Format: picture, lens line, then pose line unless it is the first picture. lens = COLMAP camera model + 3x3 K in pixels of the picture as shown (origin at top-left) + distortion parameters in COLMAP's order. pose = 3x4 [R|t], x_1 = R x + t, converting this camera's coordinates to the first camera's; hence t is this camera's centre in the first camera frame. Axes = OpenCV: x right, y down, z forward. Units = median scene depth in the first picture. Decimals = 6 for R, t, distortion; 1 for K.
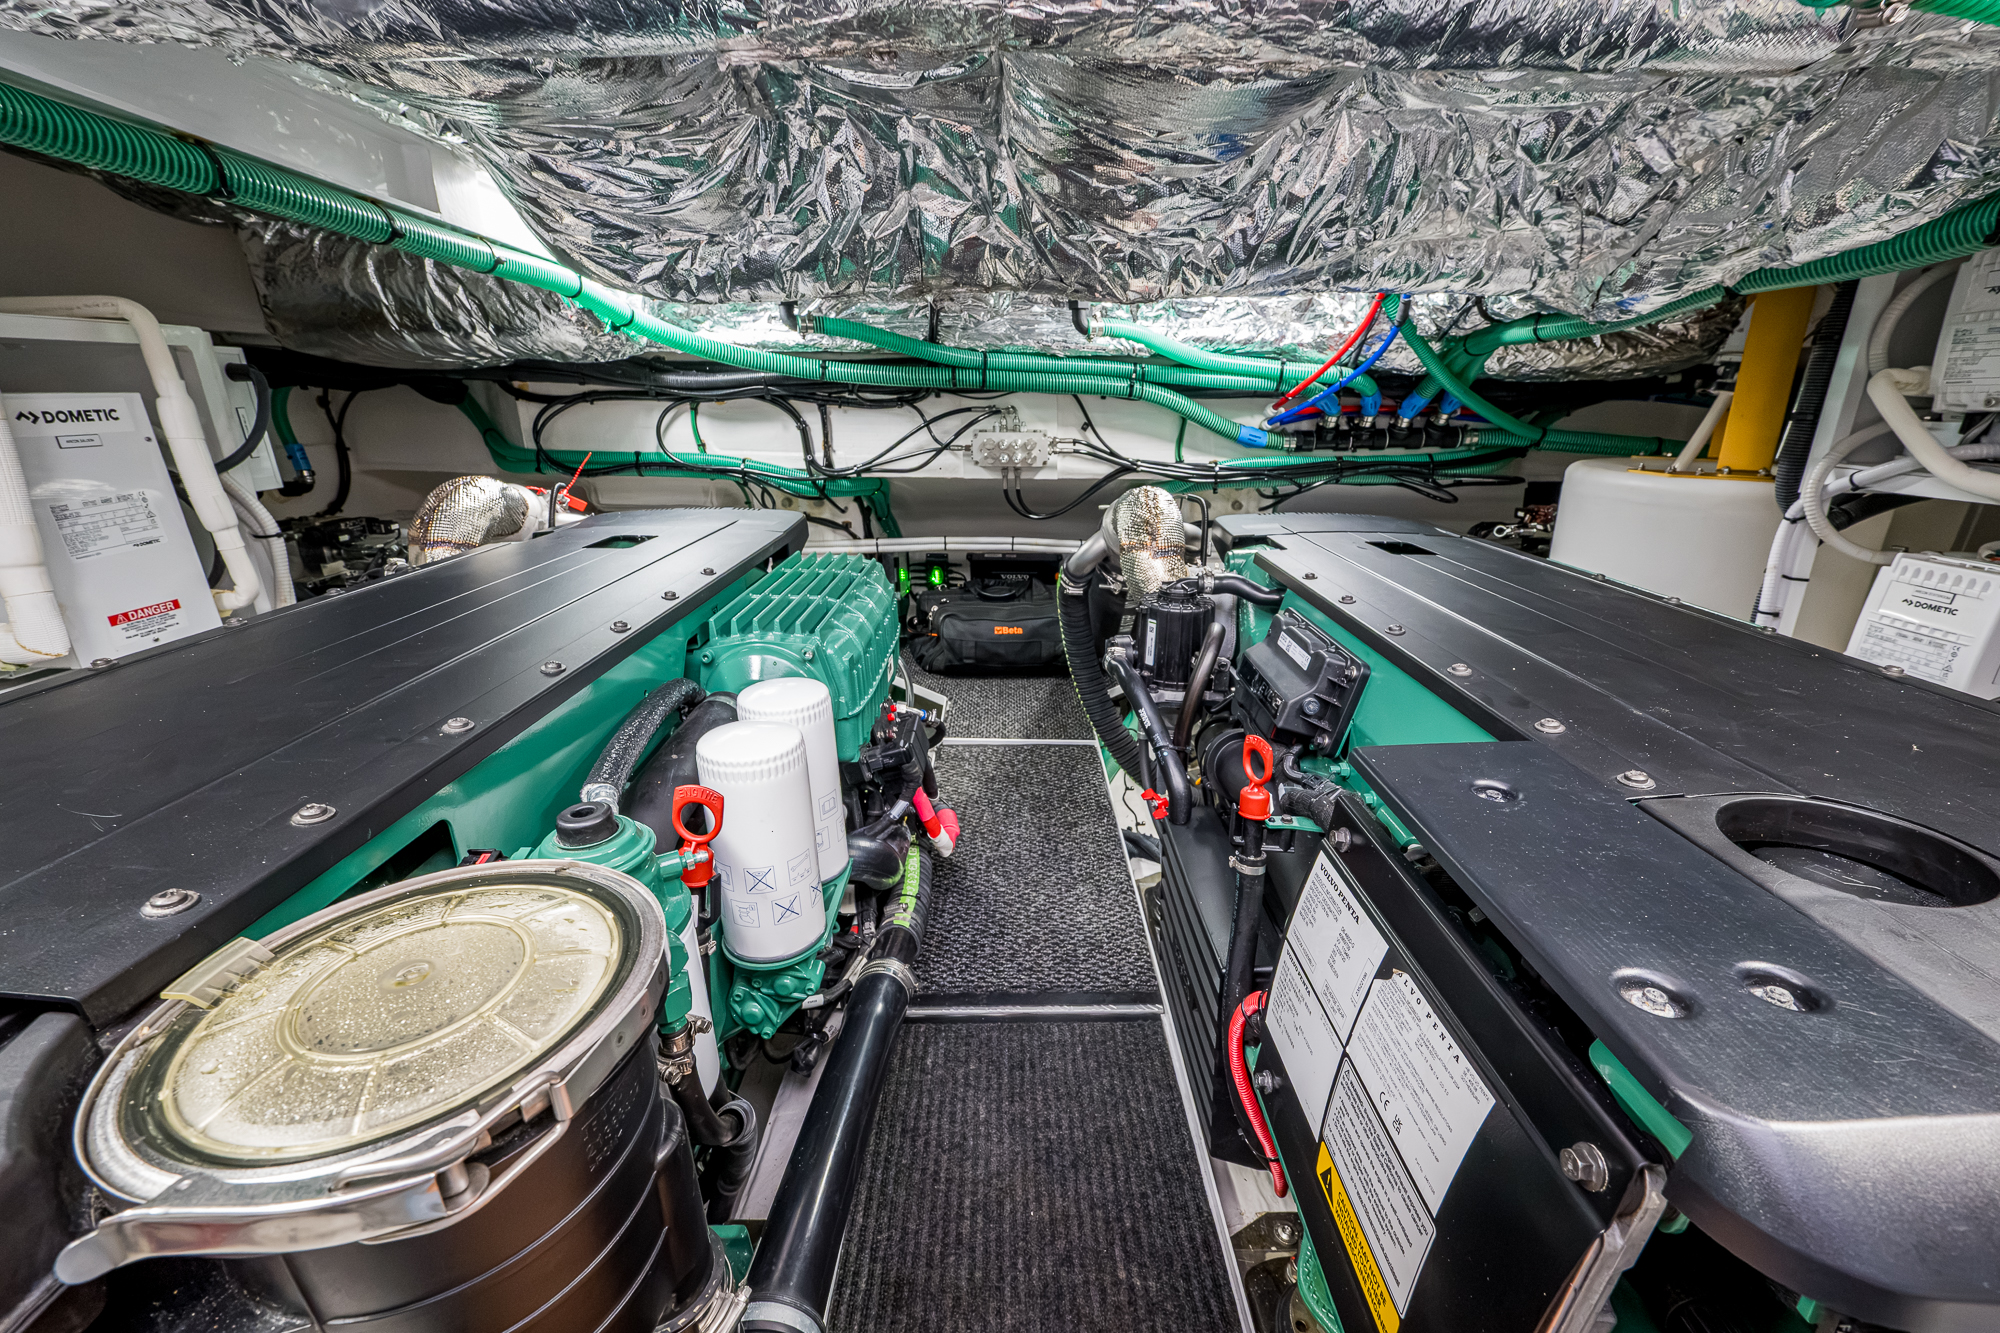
lens RADIAL K [[793.5, 0, 1013.0], [0, 793.5, 671.9], [0, 0, 1]] dist [-0.000477, -0.000644]
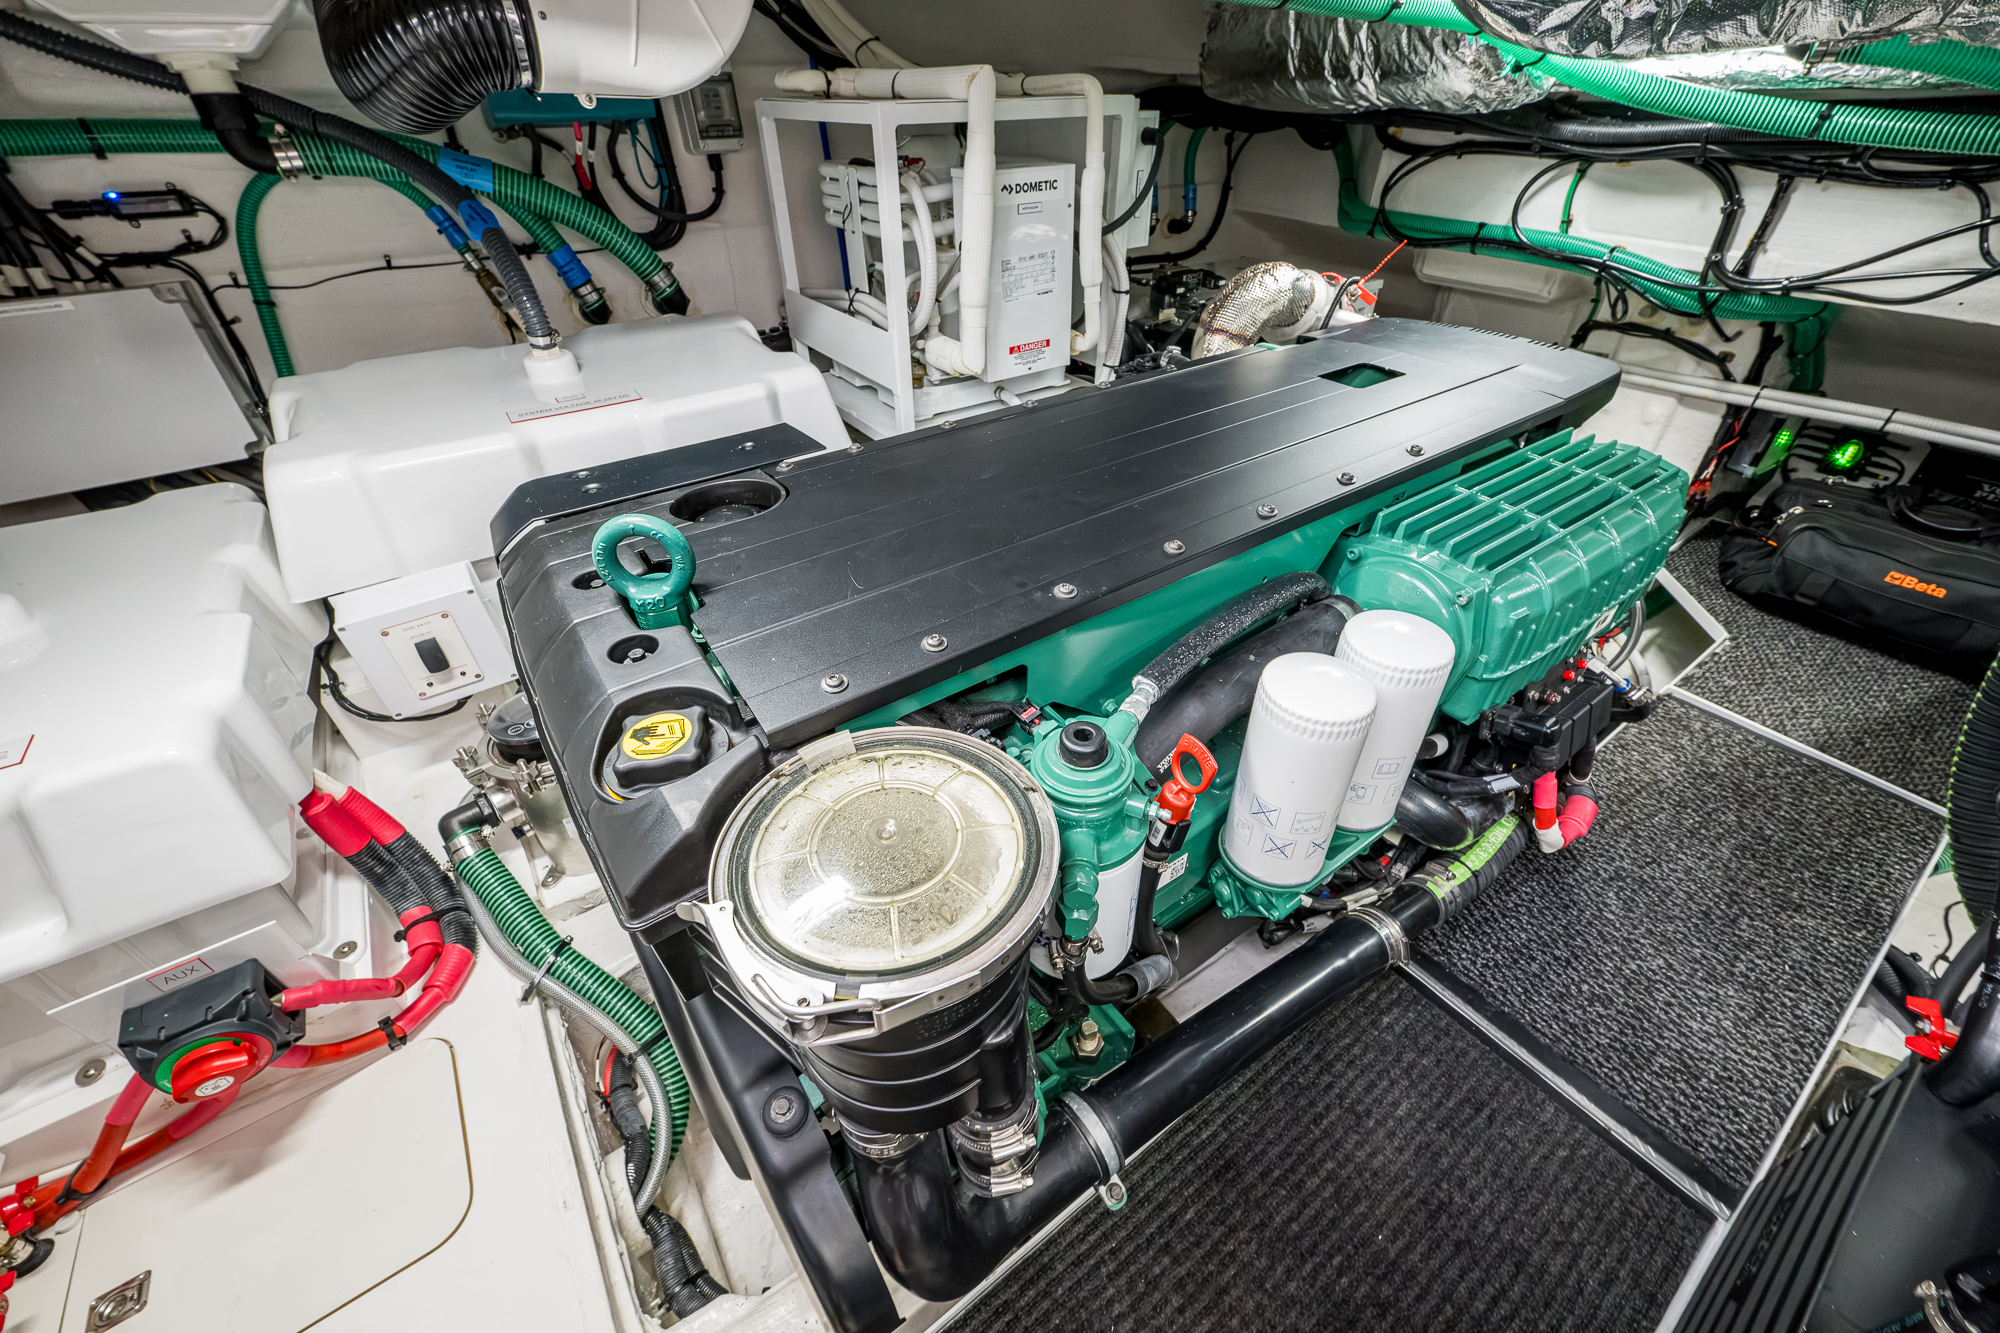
lens RADIAL K [[757.4, 0, 1005.3], [0, 757.4, 672.3], [0, 0, 1]] dist [-0.001617, 0.000566]
pose [[0.572922, 0.496555, -0.652069, 0.011927], [-0.271419, 0.865639, 0.420715, -0.087447], [0.773364, -0.064053, 0.630718, 0.070354]]
